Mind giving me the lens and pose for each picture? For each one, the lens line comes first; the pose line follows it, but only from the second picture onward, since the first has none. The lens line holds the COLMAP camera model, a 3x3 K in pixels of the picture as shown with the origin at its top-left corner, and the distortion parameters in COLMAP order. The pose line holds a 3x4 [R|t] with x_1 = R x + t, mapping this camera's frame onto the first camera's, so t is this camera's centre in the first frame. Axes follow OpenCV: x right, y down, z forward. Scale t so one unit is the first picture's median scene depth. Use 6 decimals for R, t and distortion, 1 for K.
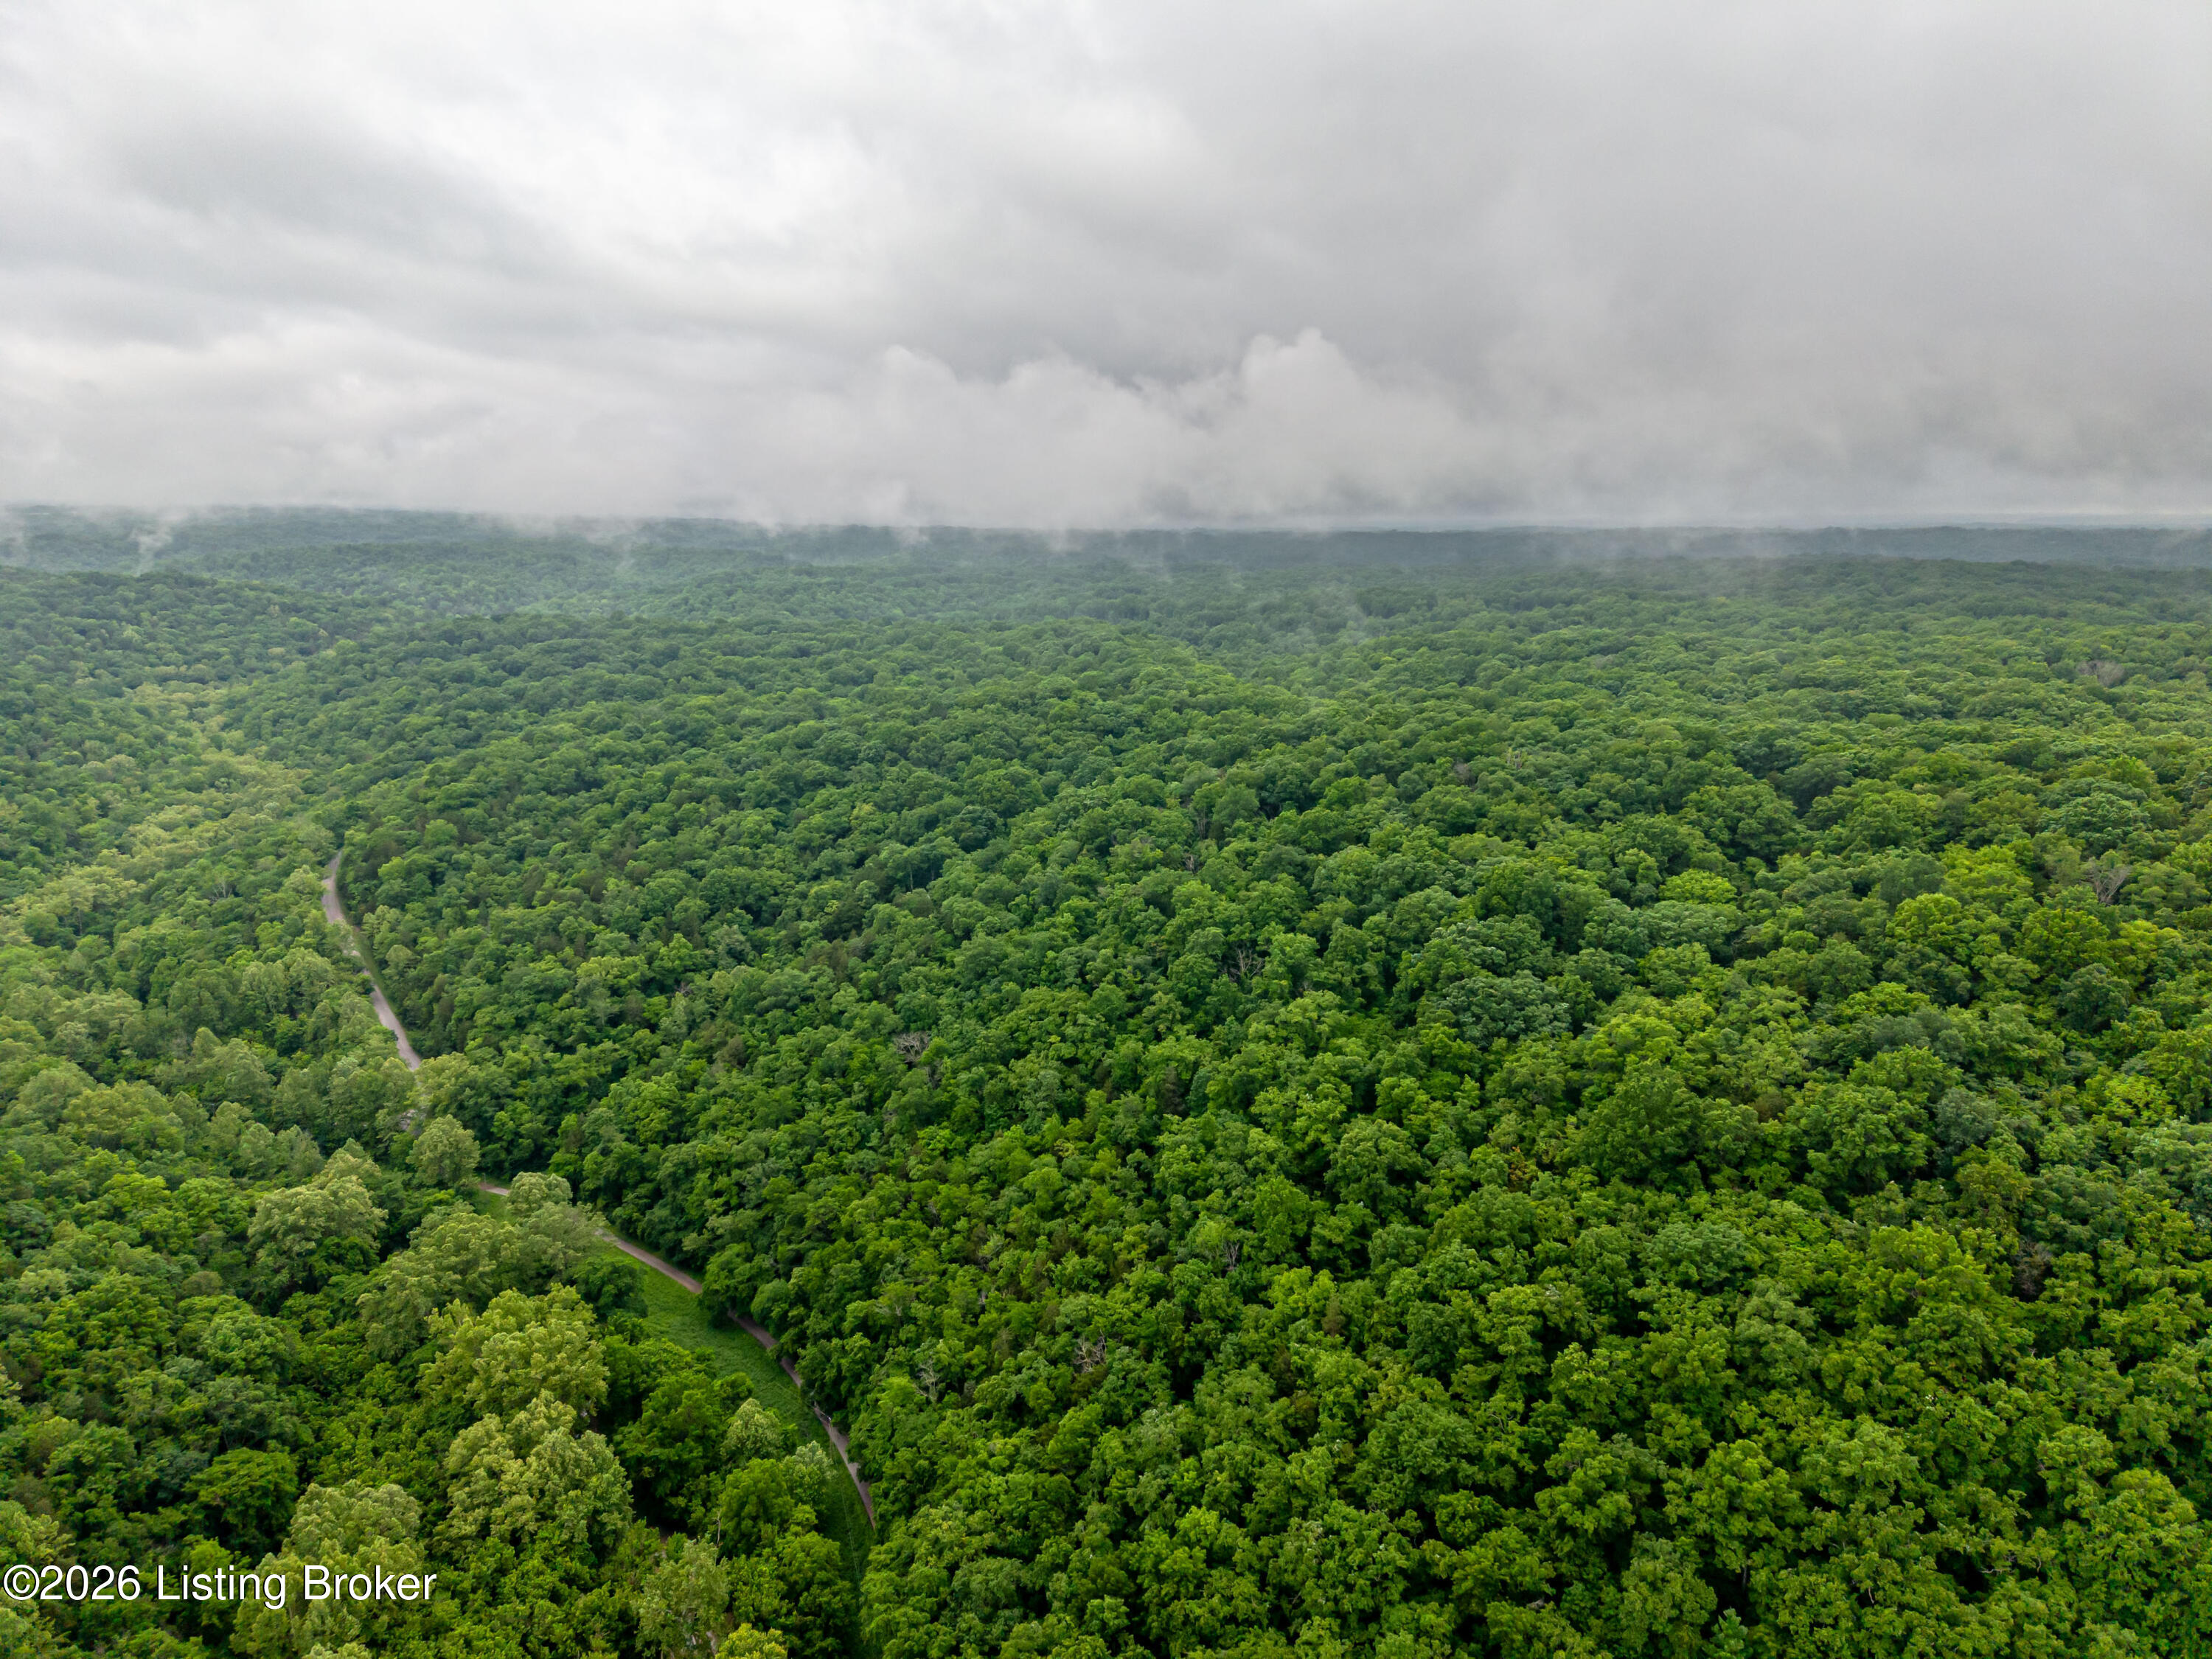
lens RADIAL K [[1542.0, 0, 1106.0], [0, 1542.0, 829.5], [0, 0, 1]] dist [0.225008, -0.272271]
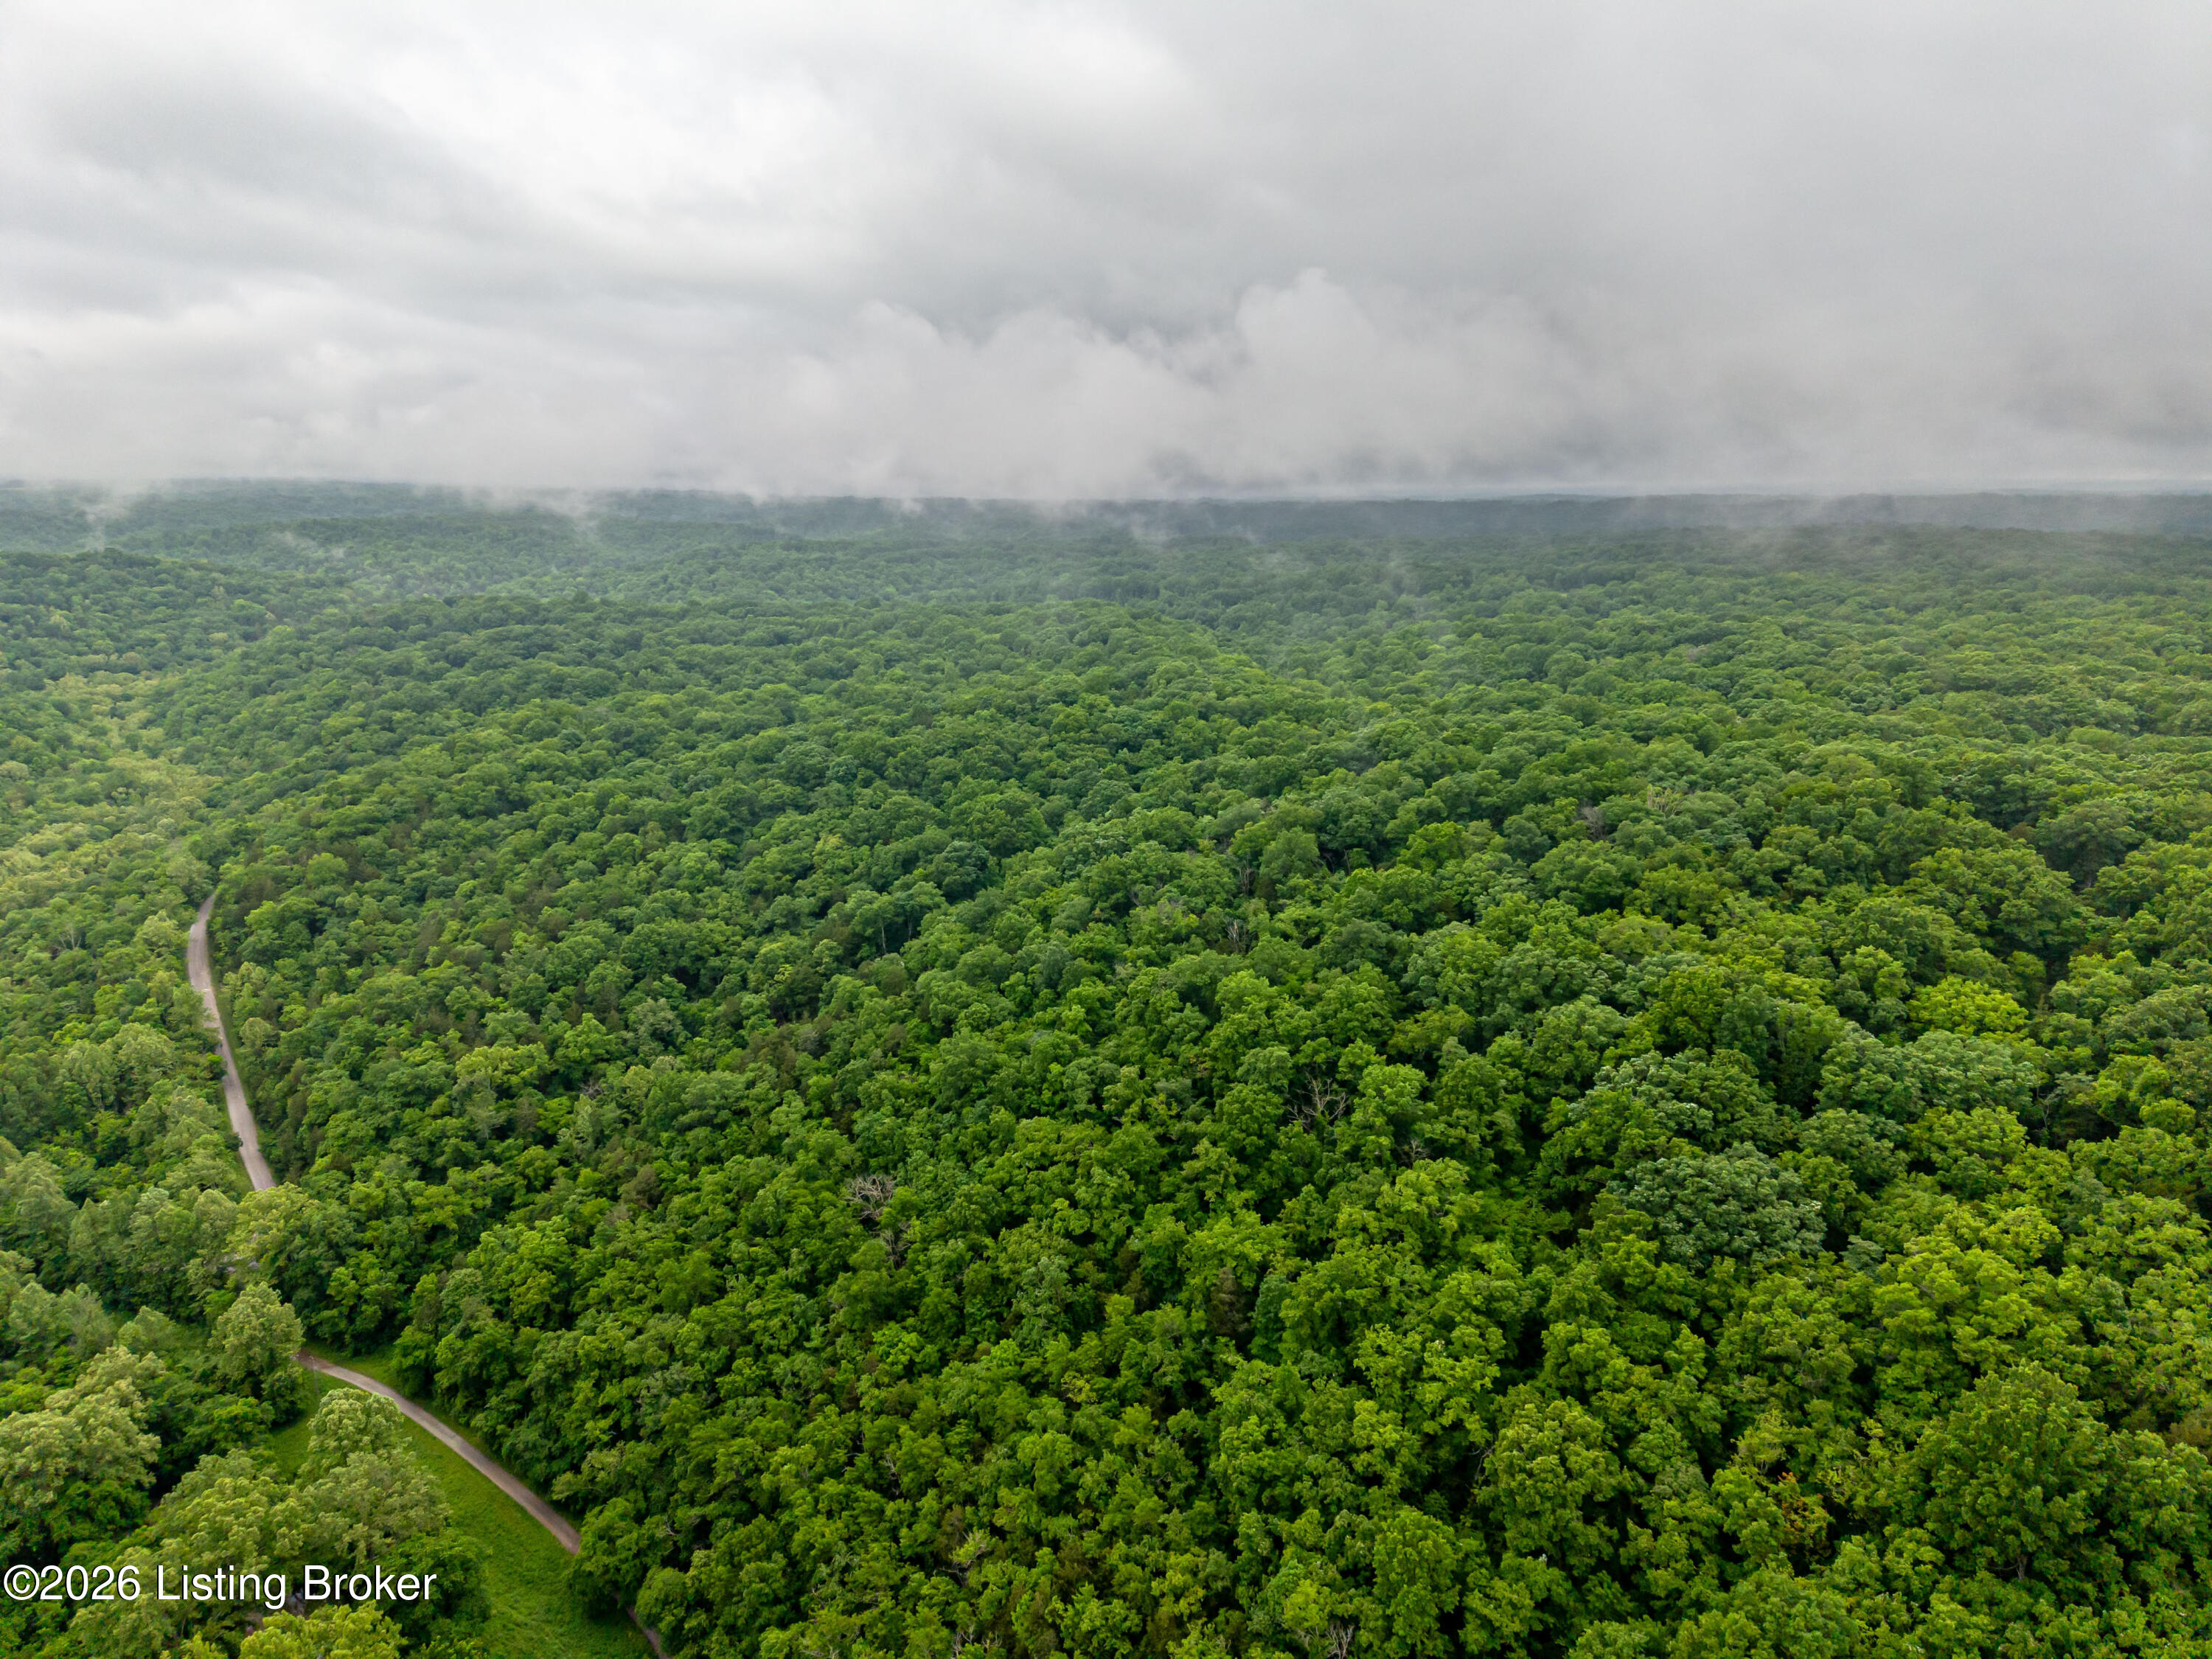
lens RADIAL K [[1542.0, 0, 1106.0], [0, 1542.0, 829.5], [0, 0, 1]] dist [0.225008, -0.272271]
pose [[0.999989, -0.004037, -0.002500, -0.007950], [0.004081, 0.999833, 0.017790, -0.045118], [0.002428, -0.017800, 0.999839, 0.223132]]
